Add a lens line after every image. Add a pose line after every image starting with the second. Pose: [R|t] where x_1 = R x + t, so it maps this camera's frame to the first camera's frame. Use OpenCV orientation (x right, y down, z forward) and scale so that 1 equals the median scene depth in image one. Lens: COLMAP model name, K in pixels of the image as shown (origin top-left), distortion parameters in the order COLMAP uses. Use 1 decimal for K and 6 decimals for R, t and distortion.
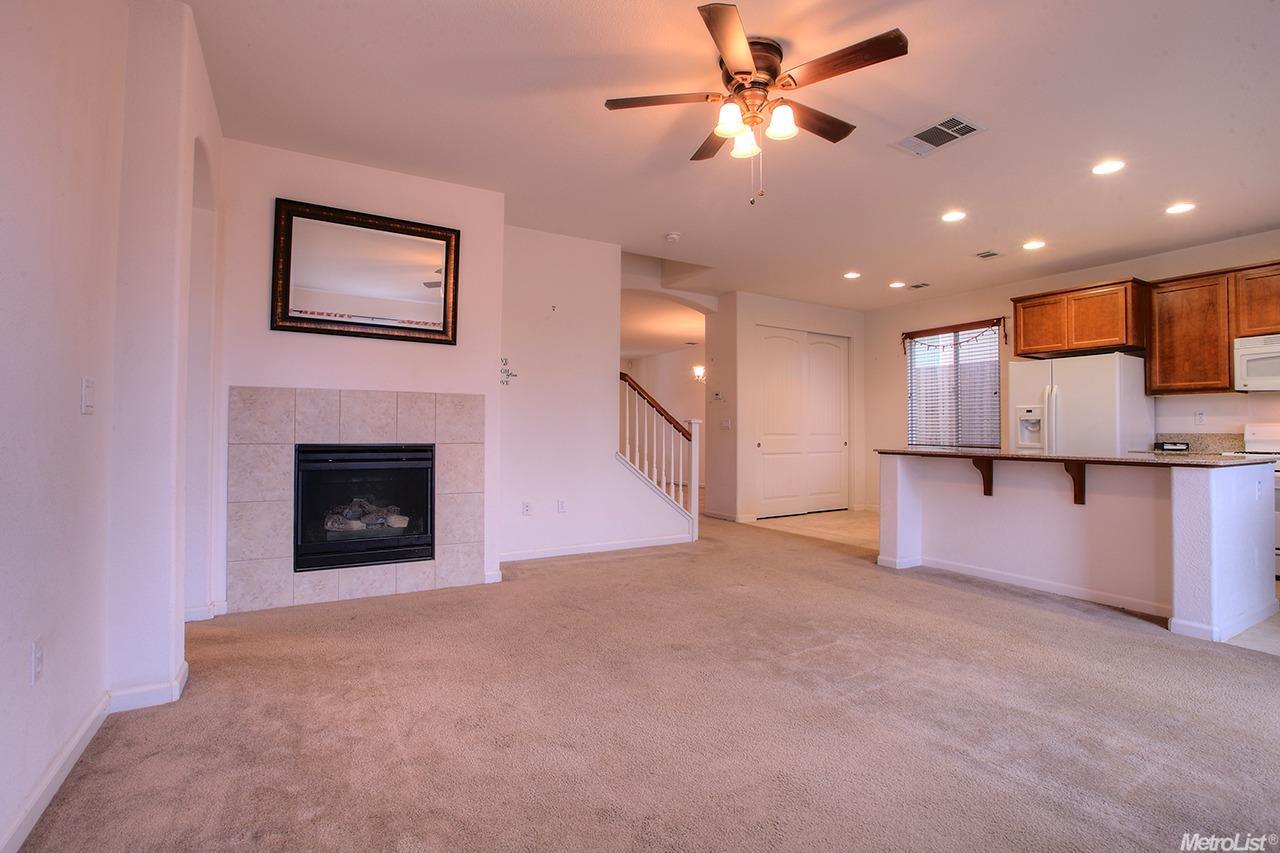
lens RADIAL K [[592.2, 0, 634.2], [0, 592.2, 418.8], [0, 0, 1]] dist [-0.015401, 0.002231]
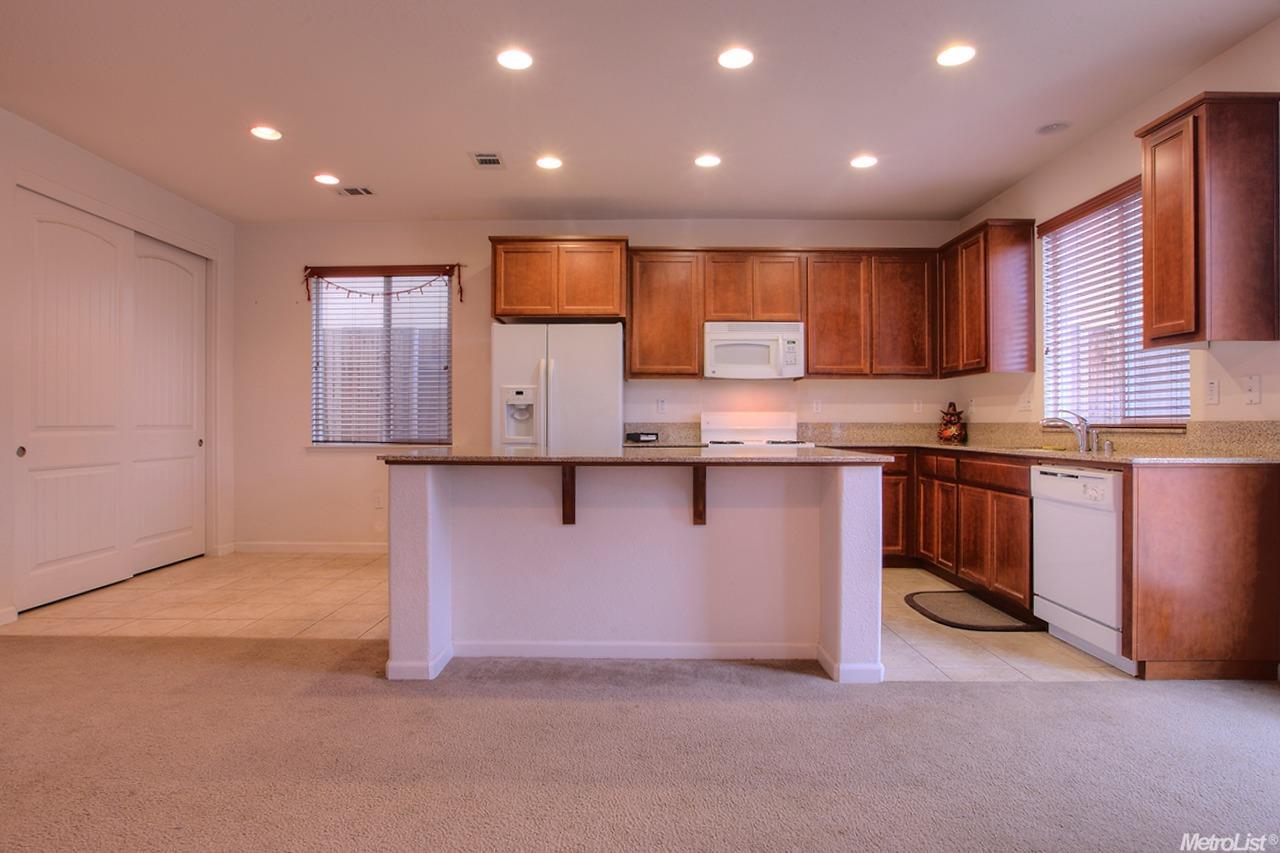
lens RADIAL K [[681.7, 0, 619.2], [0, 681.7, 420.7], [0, 0, 1]] dist [-0.031964, 0.007400]
pose [[0.518403, -0.001720, 0.855135, 0.011036], [-0.015733, 0.999810, 0.011549, 0.010065], [-0.854992, -0.019441, 0.518277, 0.468093]]
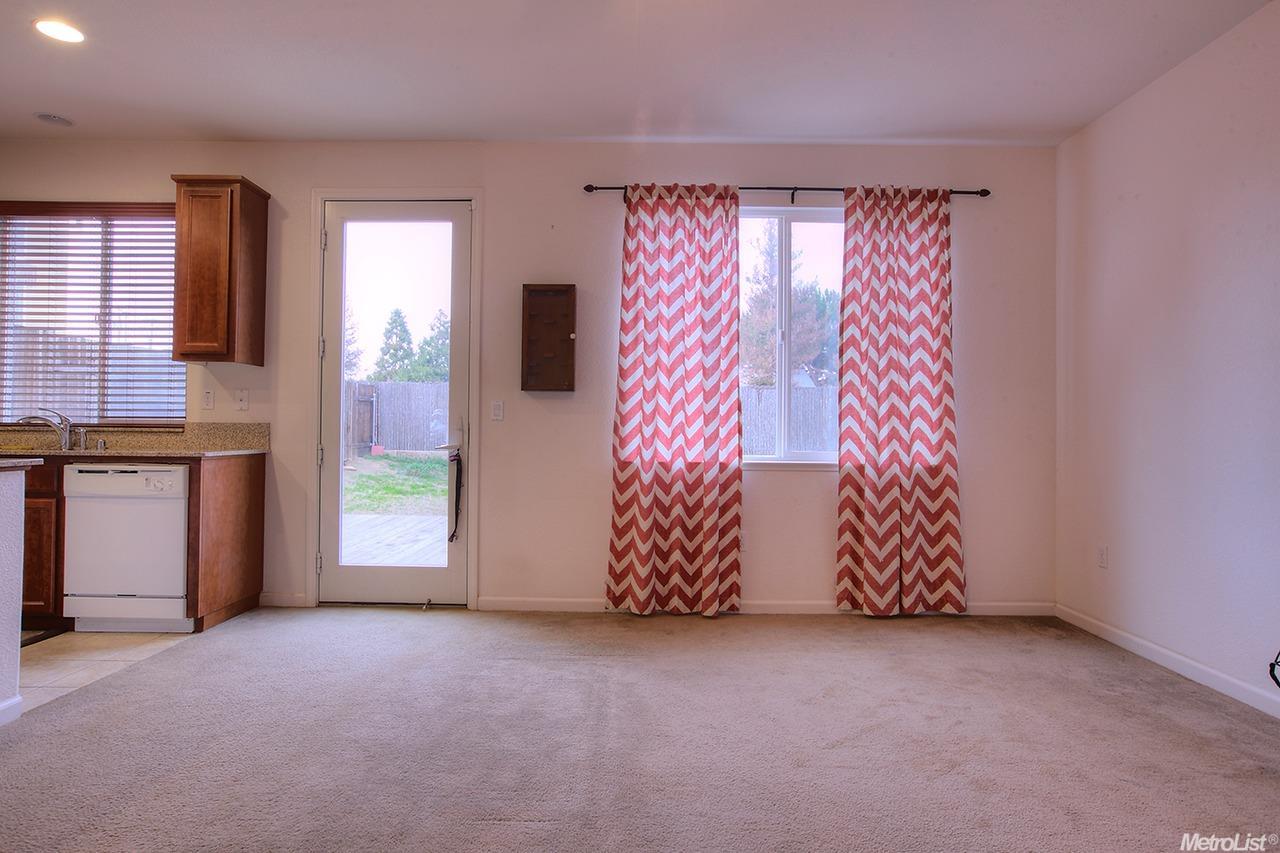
lens RADIAL K [[736.7, 0, 641.5], [0, 736.7, 422.4], [0, 0, 1]] dist [-0.002360, 0.002560]
pose [[-0.864237, -0.010999, 0.502965, -0.050520], [-0.028936, 0.999193, -0.027870, 0.017334], [-0.502252, -0.038640, -0.863857, 0.779495]]
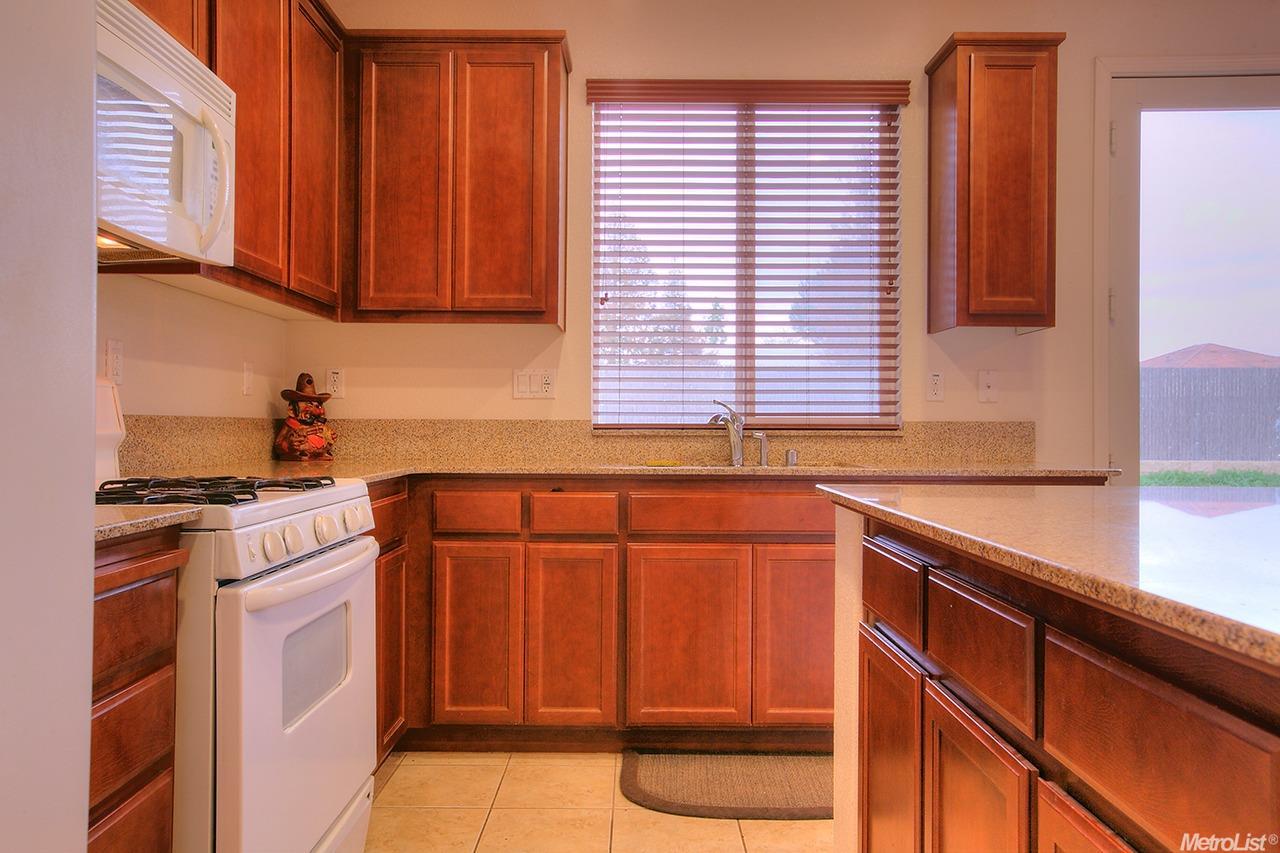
lens RADIAL K [[984.8, 0, 634.6], [0, 984.8, 419.1], [0, 0, 1]] dist [-0.000081, 0.006575]
pose [[-0.866260, -0.008717, 0.499518, 0.585248], [-0.022378, 0.999521, -0.021366, 0.026361], [-0.499092, -0.029686, -0.866040, 1.023833]]
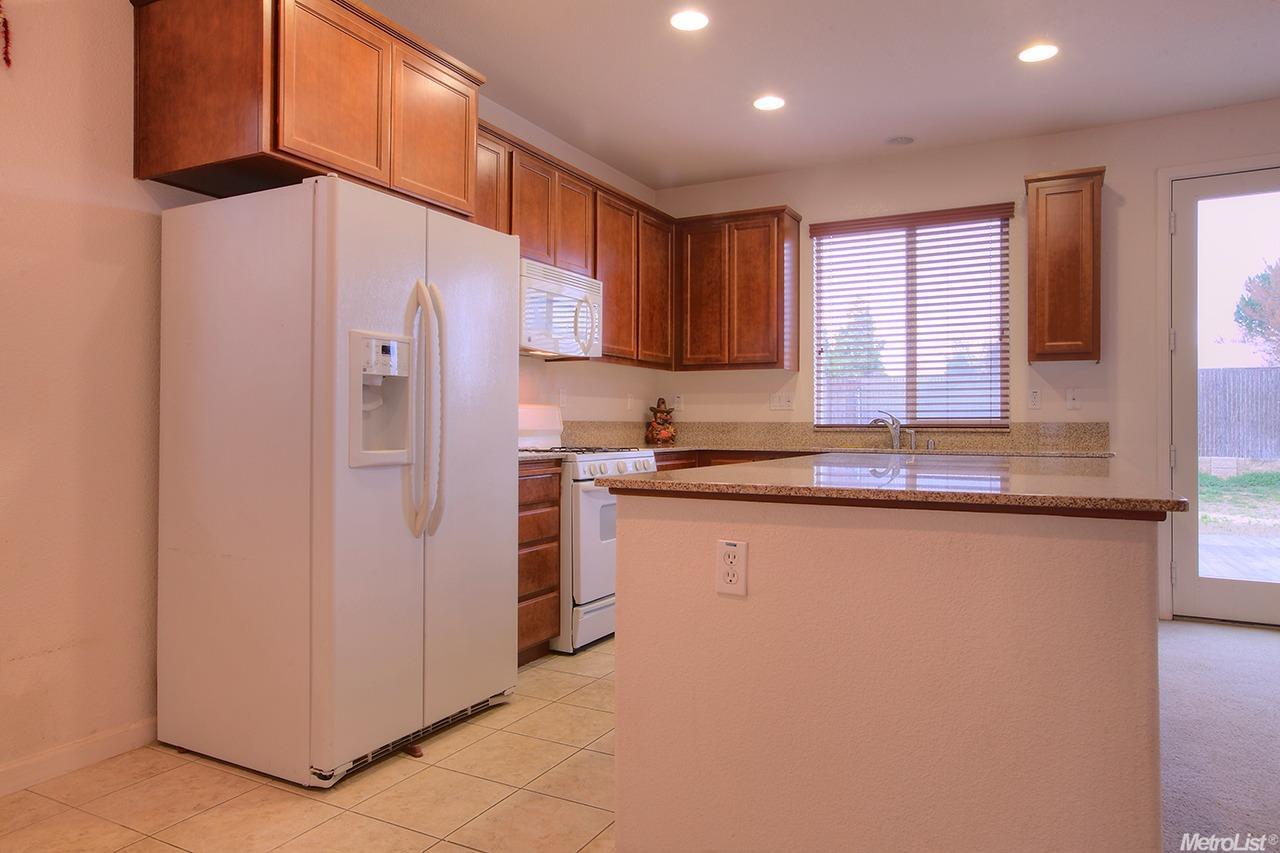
lens RADIAL K [[845.5, 0, 632.9], [0, 845.5, 421.4], [0, 0, 1]] dist [-0.001711, 0.000976]
pose [[-0.533933, -0.005825, 0.845507, 0.217777], [-0.026287, 0.999607, -0.009714, 0.027620], [-0.845118, -0.027413, -0.533876, 1.166370]]
